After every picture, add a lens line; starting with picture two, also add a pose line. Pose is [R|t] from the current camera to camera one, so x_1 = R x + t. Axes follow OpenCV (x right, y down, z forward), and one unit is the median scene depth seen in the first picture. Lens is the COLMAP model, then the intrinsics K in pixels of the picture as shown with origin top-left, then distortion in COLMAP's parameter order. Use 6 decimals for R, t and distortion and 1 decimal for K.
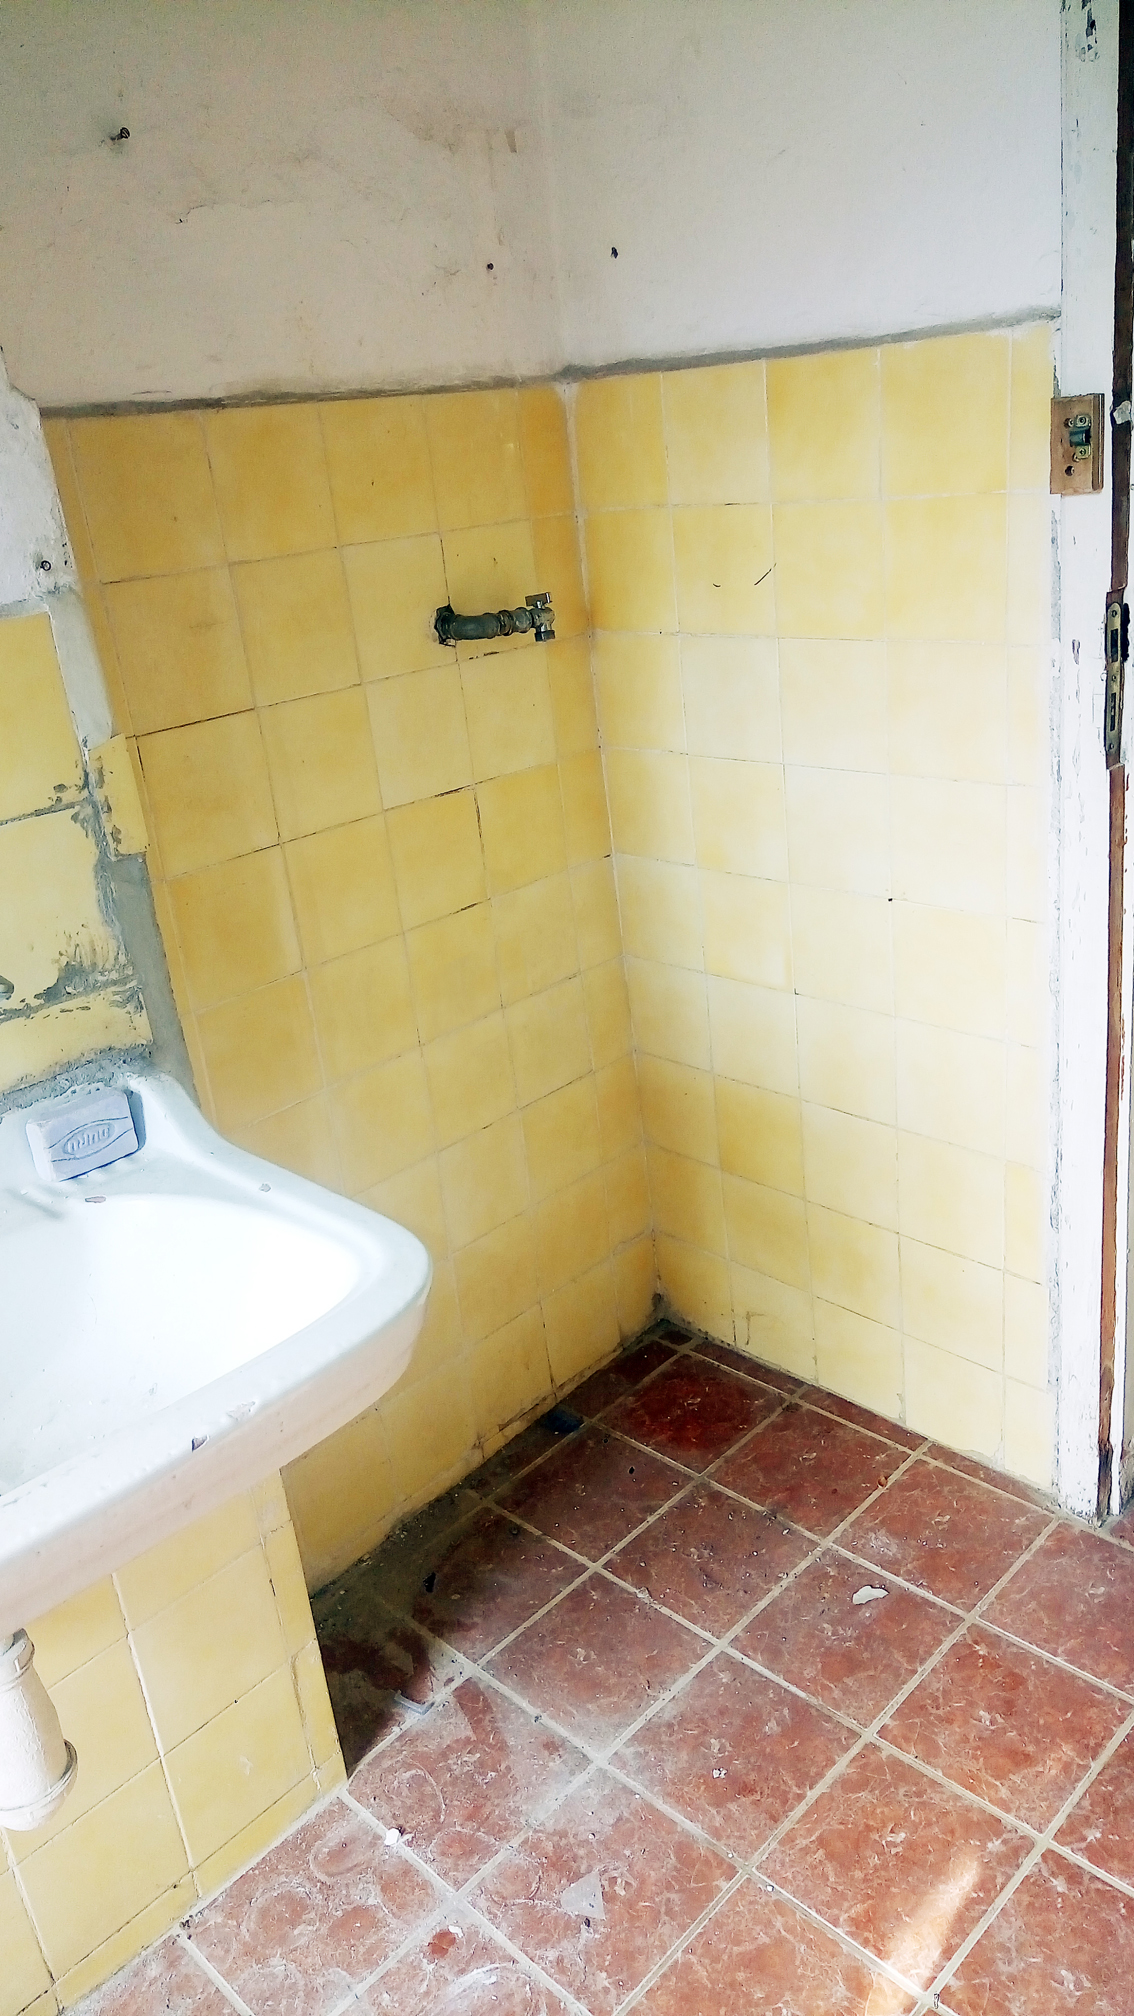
lens RADIAL K [[1500.7, 0, 581.6], [0, 1500.7, 1008.5], [0, 0, 1]] dist [0.027848, -0.037371]
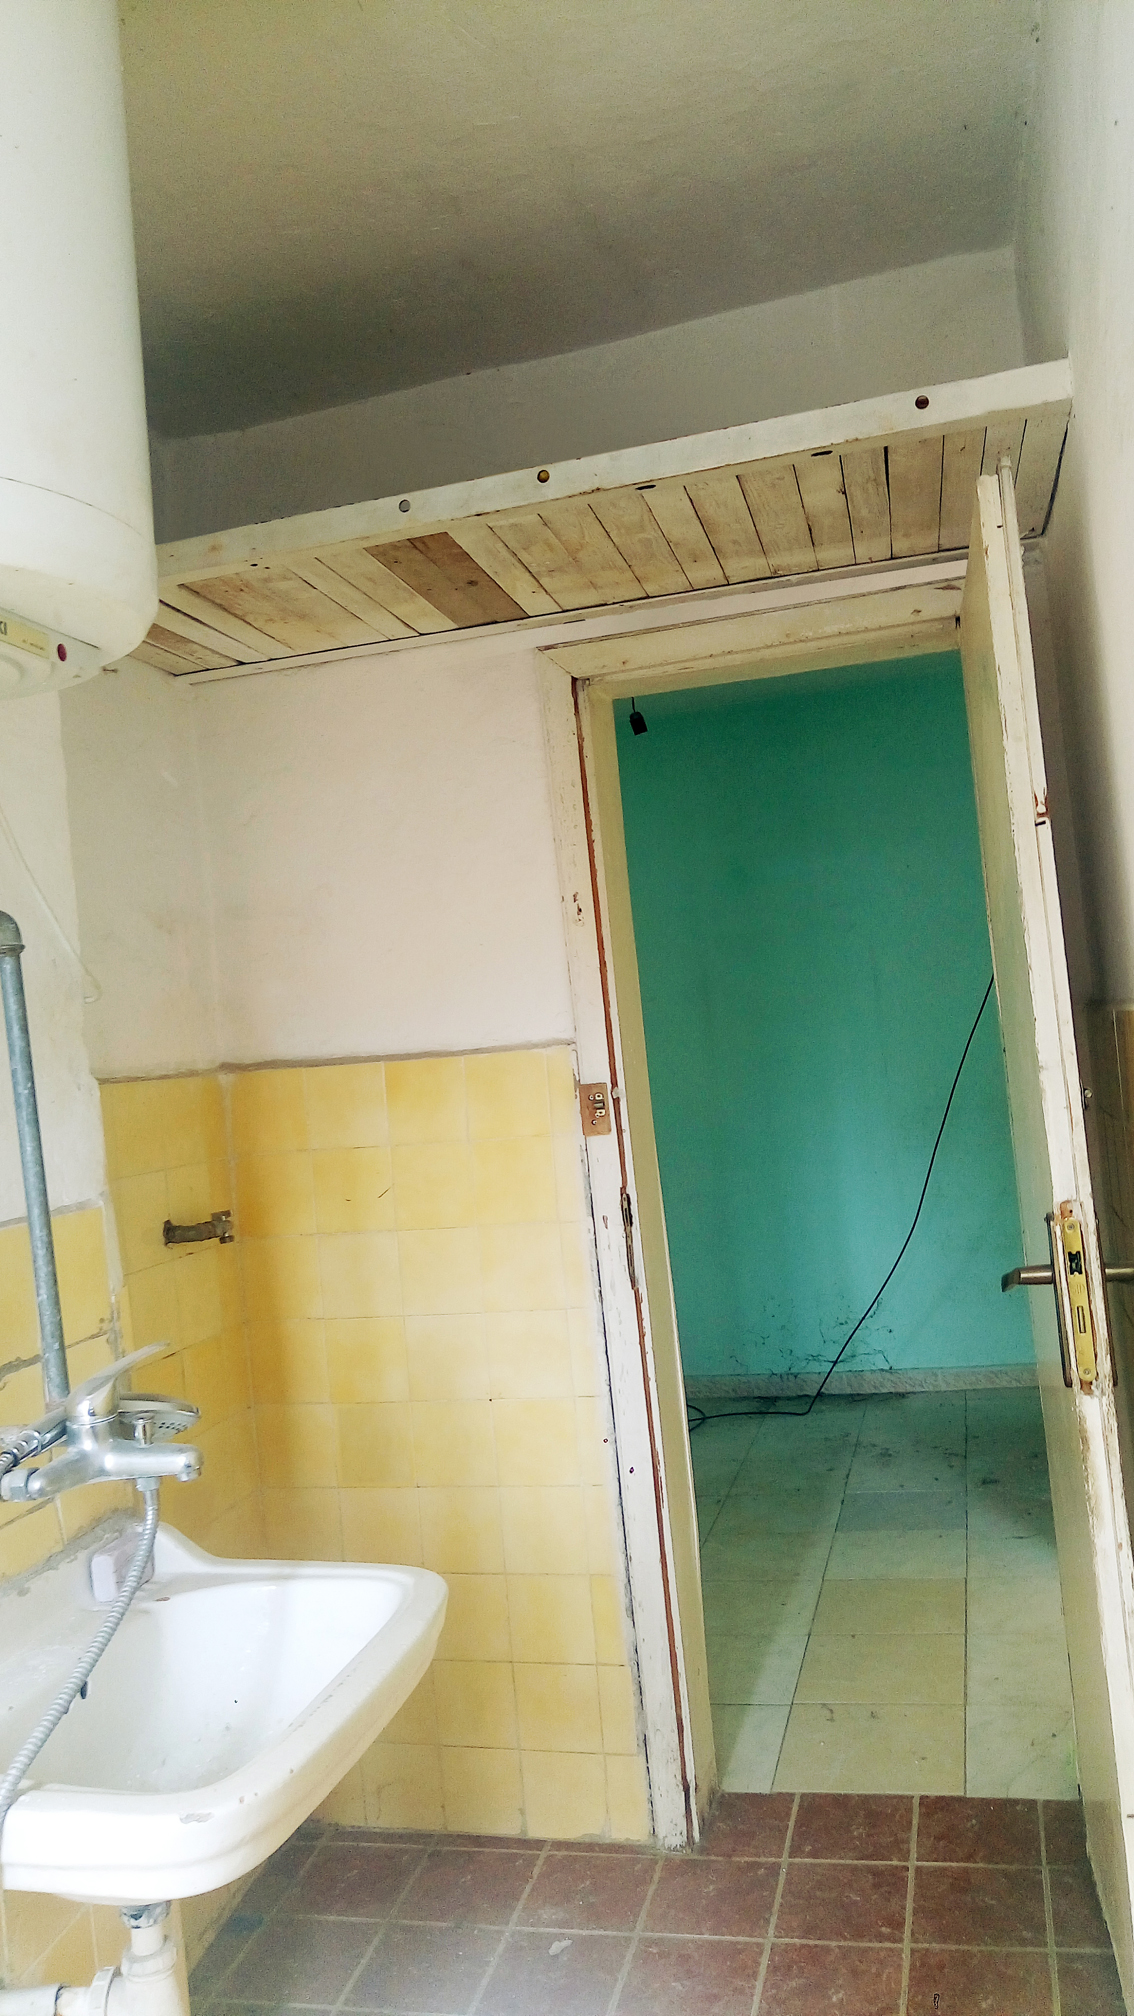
lens RADIAL K [[1500.7, 0, 581.6], [0, 1500.7, 1008.5], [0, 0, 1]] dist [0.027848, -0.037371]
pose [[0.865056, 0.032821, 0.500601, -0.464746], [0.183059, 0.908403, -0.375890, 0.148621], [-0.467084, 0.416806, 0.779811, -0.348533]]
